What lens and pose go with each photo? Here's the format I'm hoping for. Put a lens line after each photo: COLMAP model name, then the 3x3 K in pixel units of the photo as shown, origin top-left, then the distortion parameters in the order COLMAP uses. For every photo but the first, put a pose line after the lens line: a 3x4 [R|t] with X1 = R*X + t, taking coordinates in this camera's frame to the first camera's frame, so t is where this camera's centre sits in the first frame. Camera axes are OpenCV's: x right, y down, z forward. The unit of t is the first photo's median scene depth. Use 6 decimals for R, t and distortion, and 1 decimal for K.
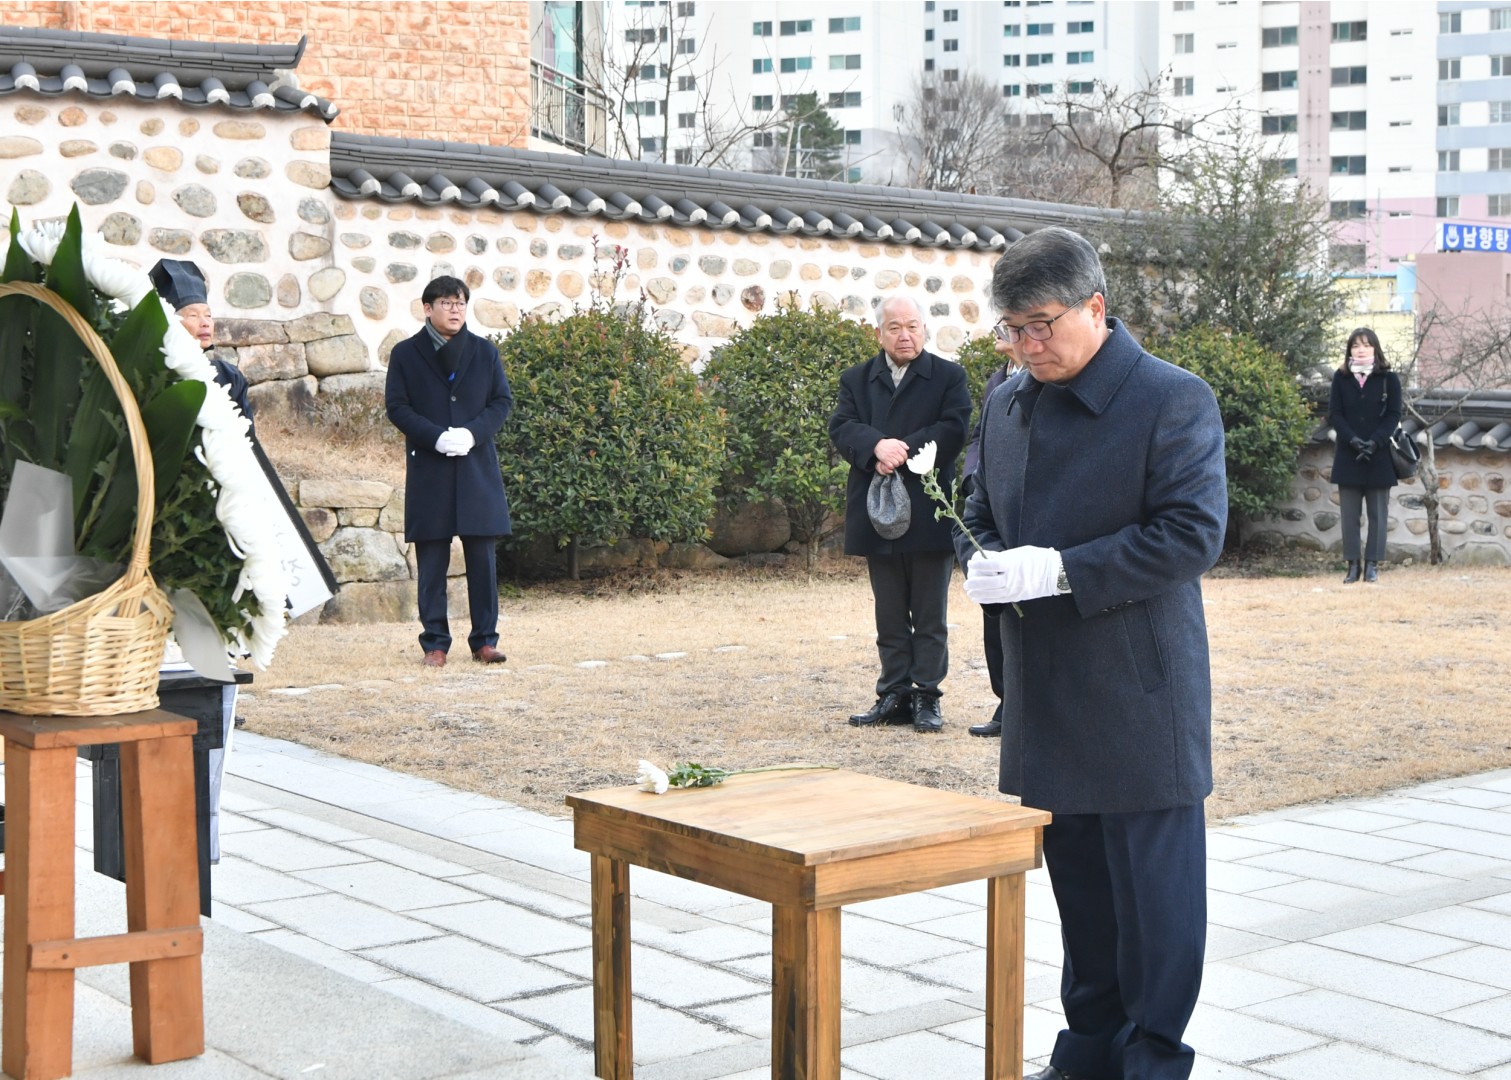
lens RADIAL K [[2455.5, 0, 786.1], [0, 2455.5, 460.0], [0, 0, 1]] dist [-0.022834, 0.048961]
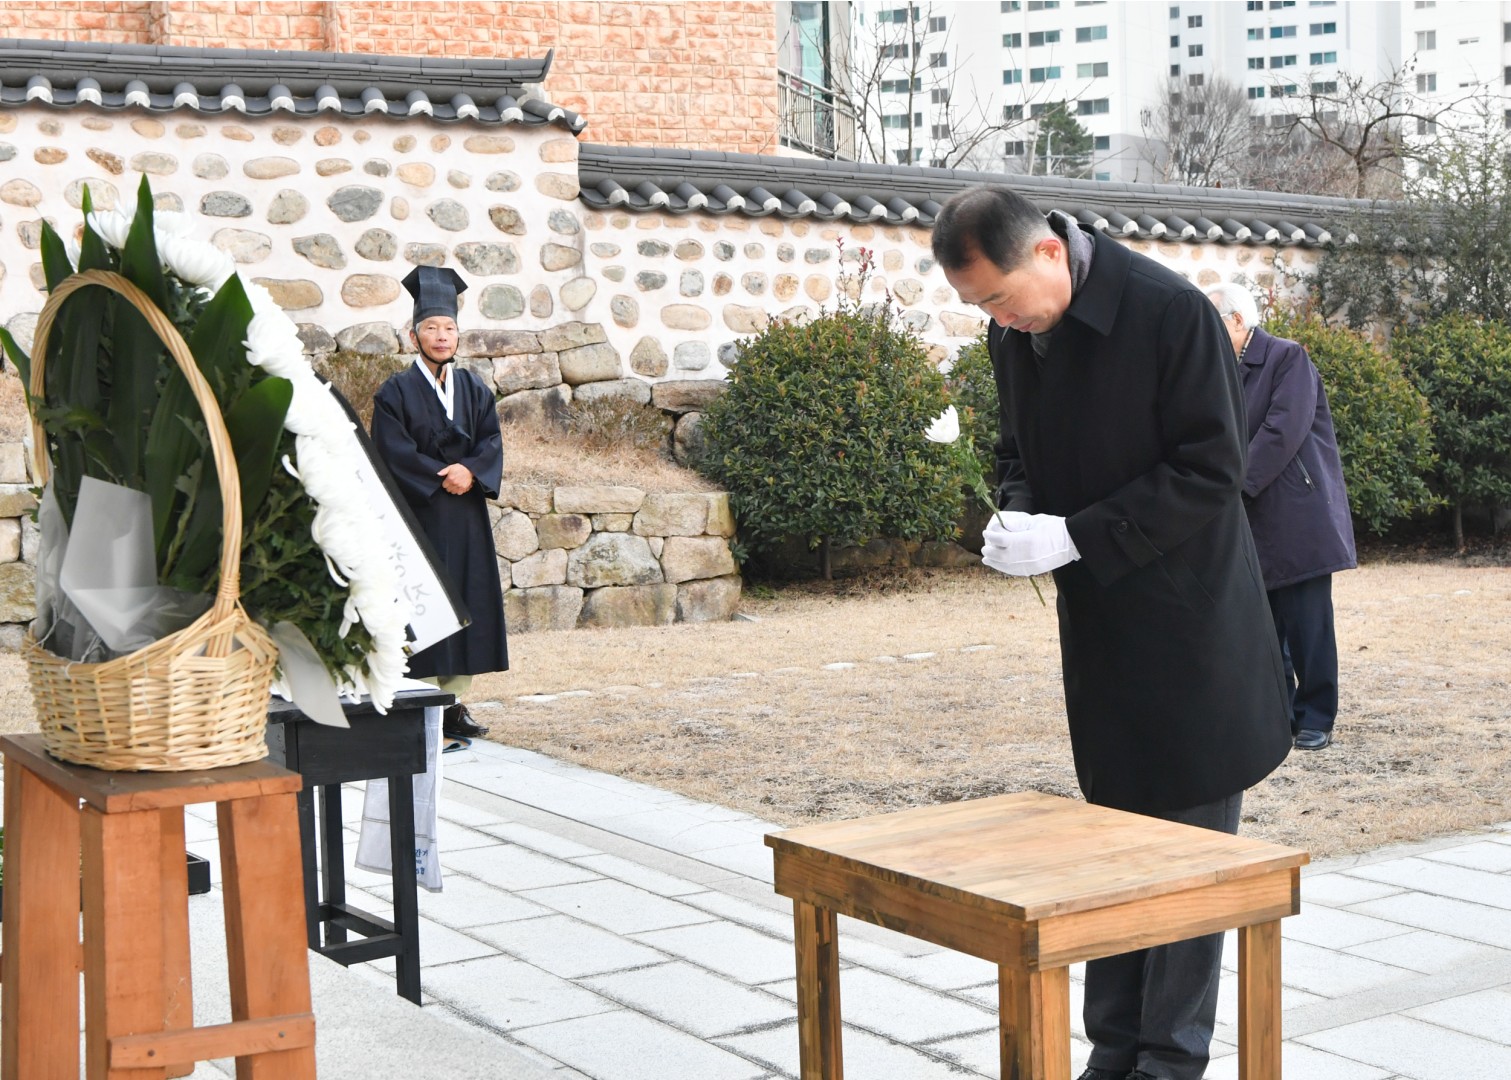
lens RADIAL K [[2350.9, 0, 853.3], [0, 2350.9, 512.3], [0, 0, 1]] dist [-0.022455, 0.032035]
pose [[0.996510, -0.019217, -0.081236, 0.003838], [0.021046, 0.999543, 0.021717, 0.000083], [0.080781, -0.023351, 0.996458, 0.036831]]
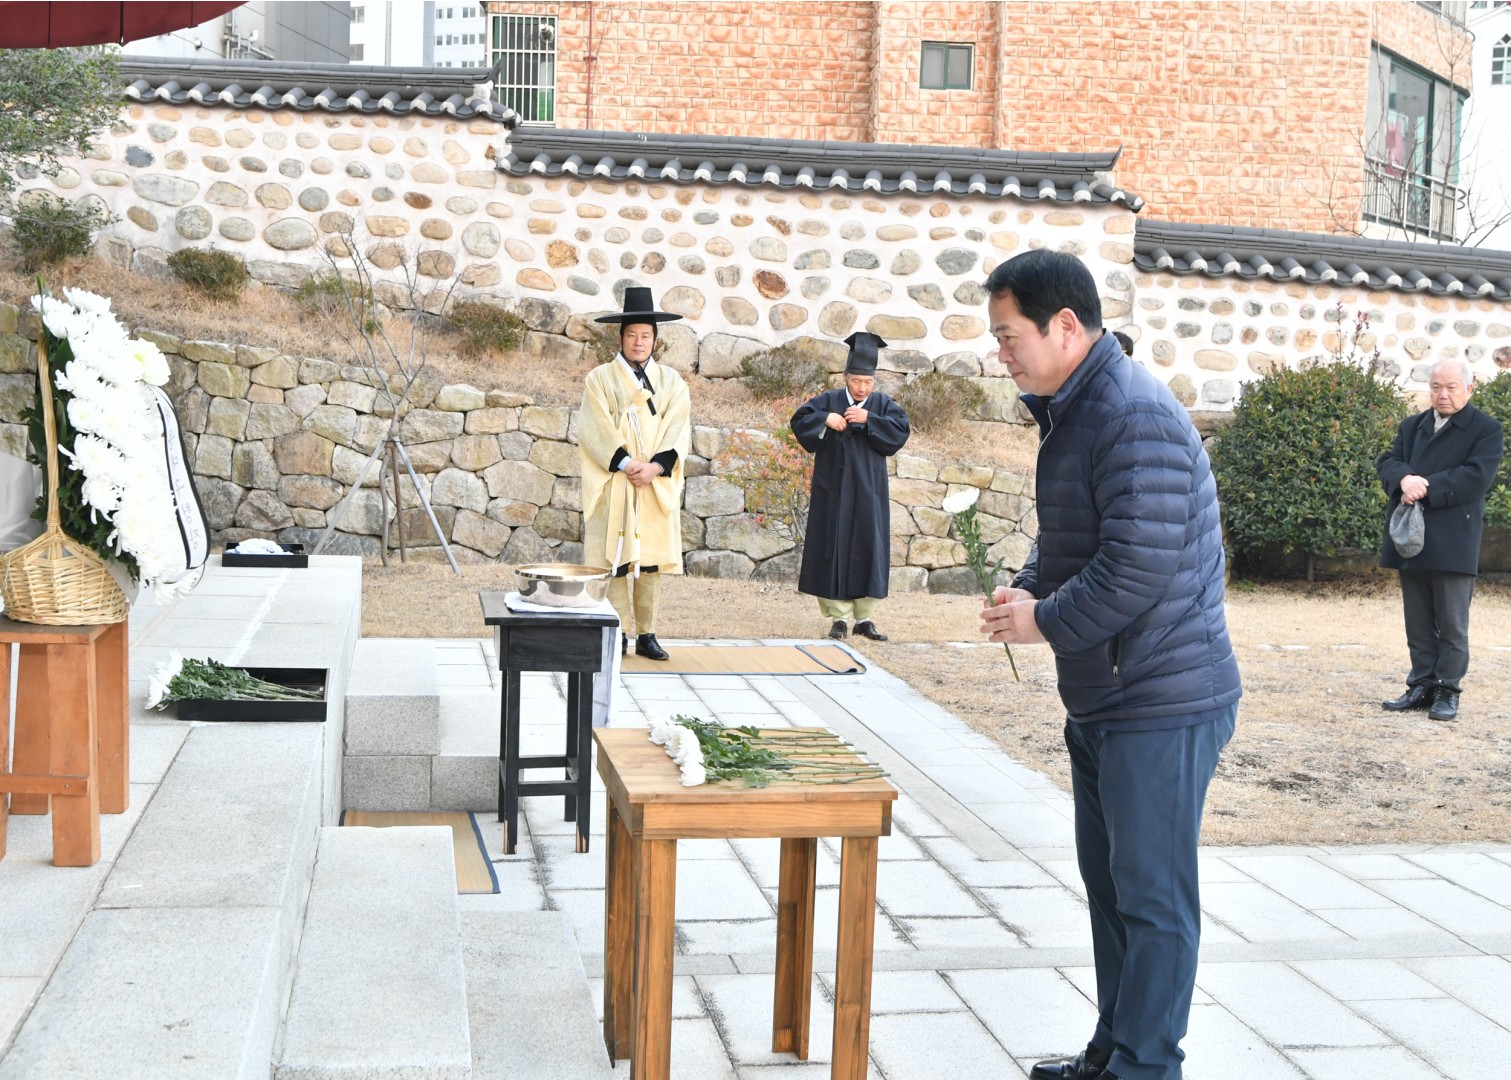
lens RADIAL K [[1863.2, 0, 729.3], [0, 1863.2, 494.3], [0, 0, 1]] dist [-0.025702, 0.006594]
pose [[0.871687, 0.060123, -0.486361, 0.113500], [-0.053617, 0.998188, 0.027300, -0.004765], [0.487122, 0.002280, 0.873331, 0.042576]]
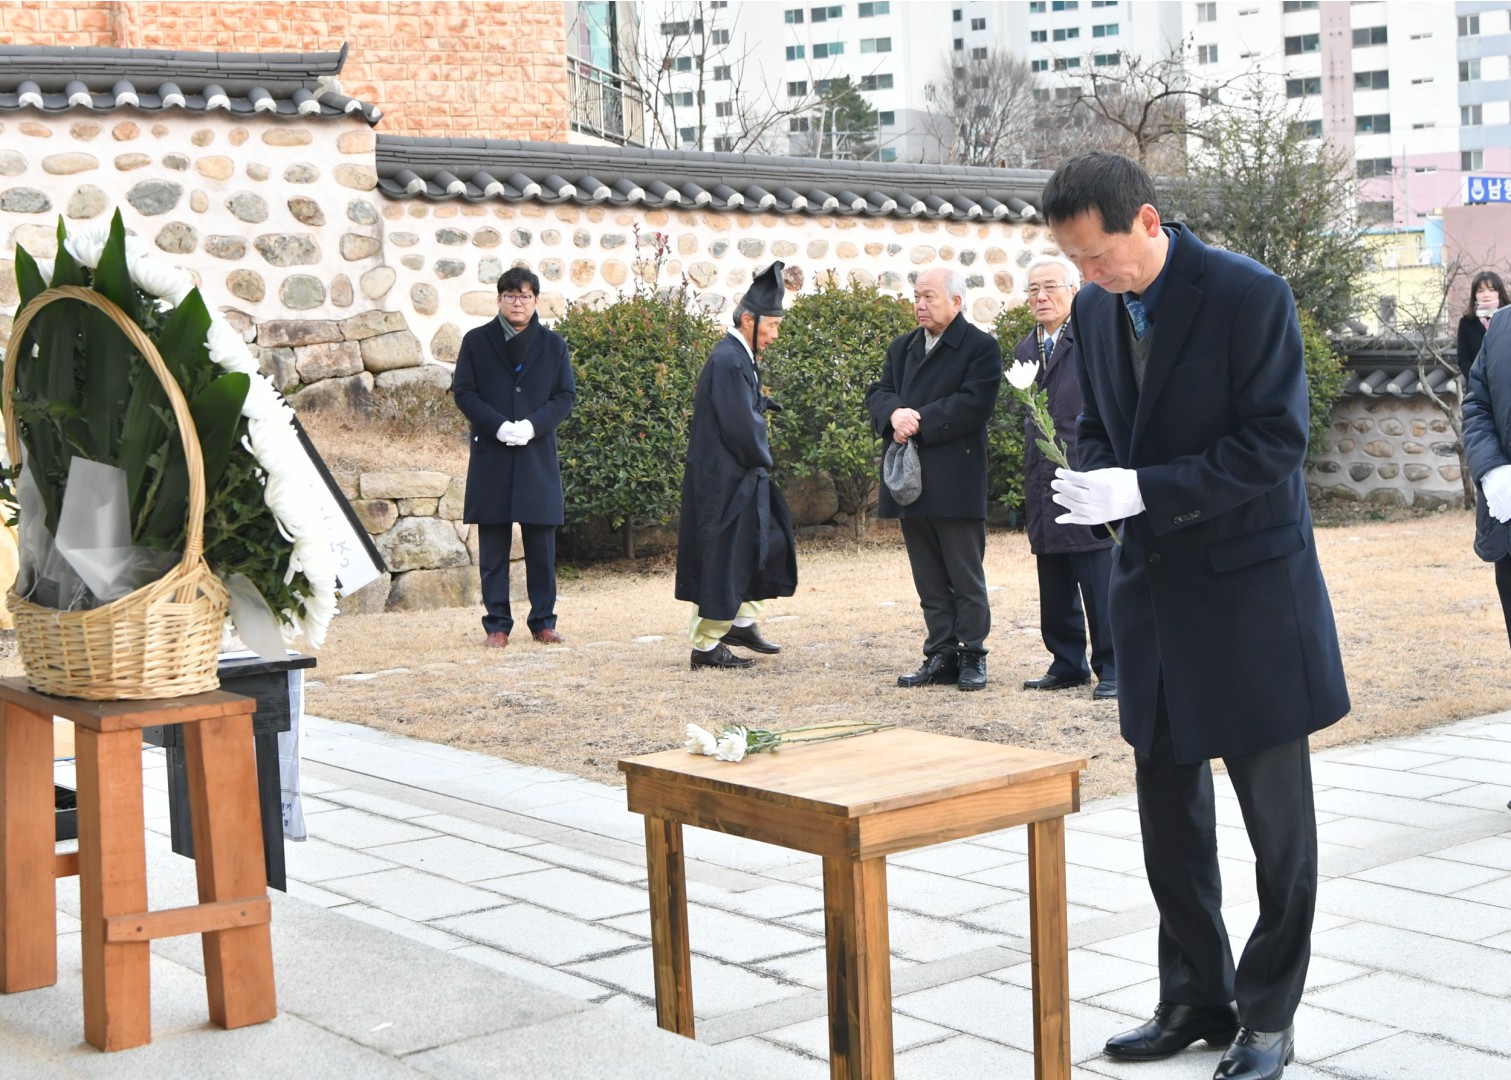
lens RADIAL K [[2393.1, 0, 789.5], [0, 2393.1, 458.8], [0, 0, 1]] dist [-0.027772, 0.065531]
pose [[0.998915, -0.042268, -0.019530, 0.001975], [0.042443, 0.999061, 0.008648, 0.000927], [0.019146, -0.009468, 0.999772, -0.001935]]
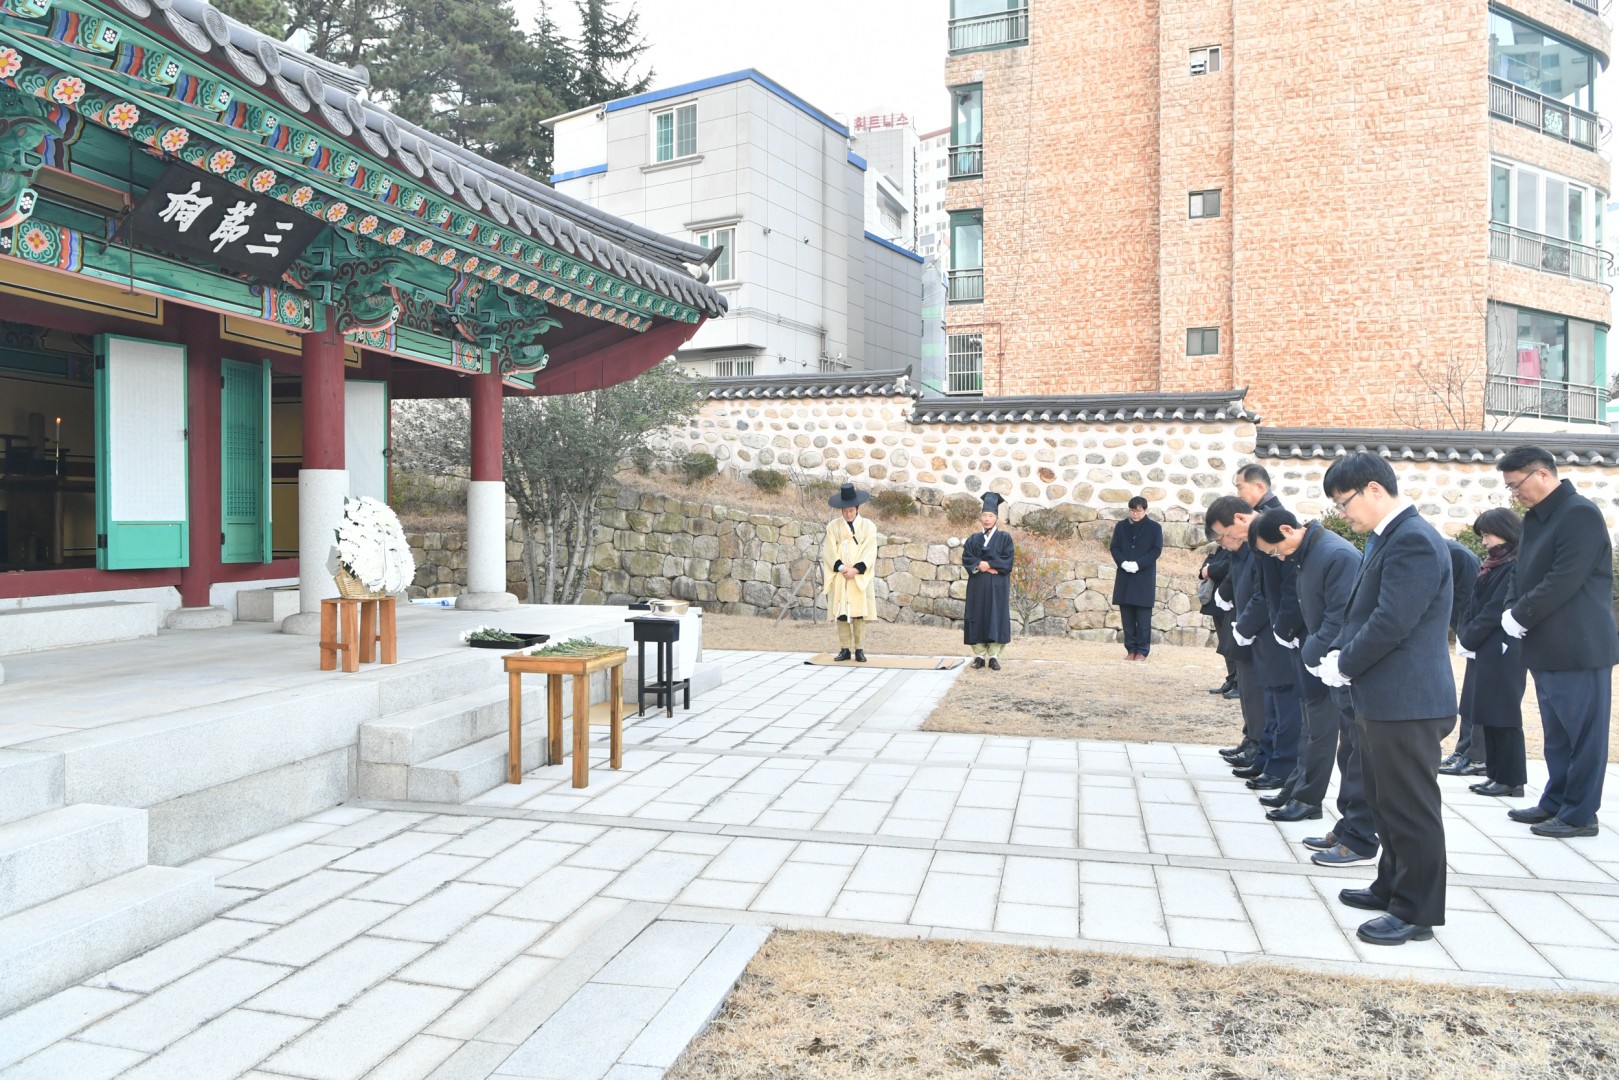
lens RADIAL K [[1130.4, 0, 813.4], [0, 1130.4, 535.6], [0, 0, 1]] dist [-0.007438, -0.000441]
pose [[0.615300, 0.011615, -0.788208, 0.375602], [-0.040199, 0.999053, -0.016659, -0.003696], [0.787268, 0.041935, 0.615184, 0.066363]]
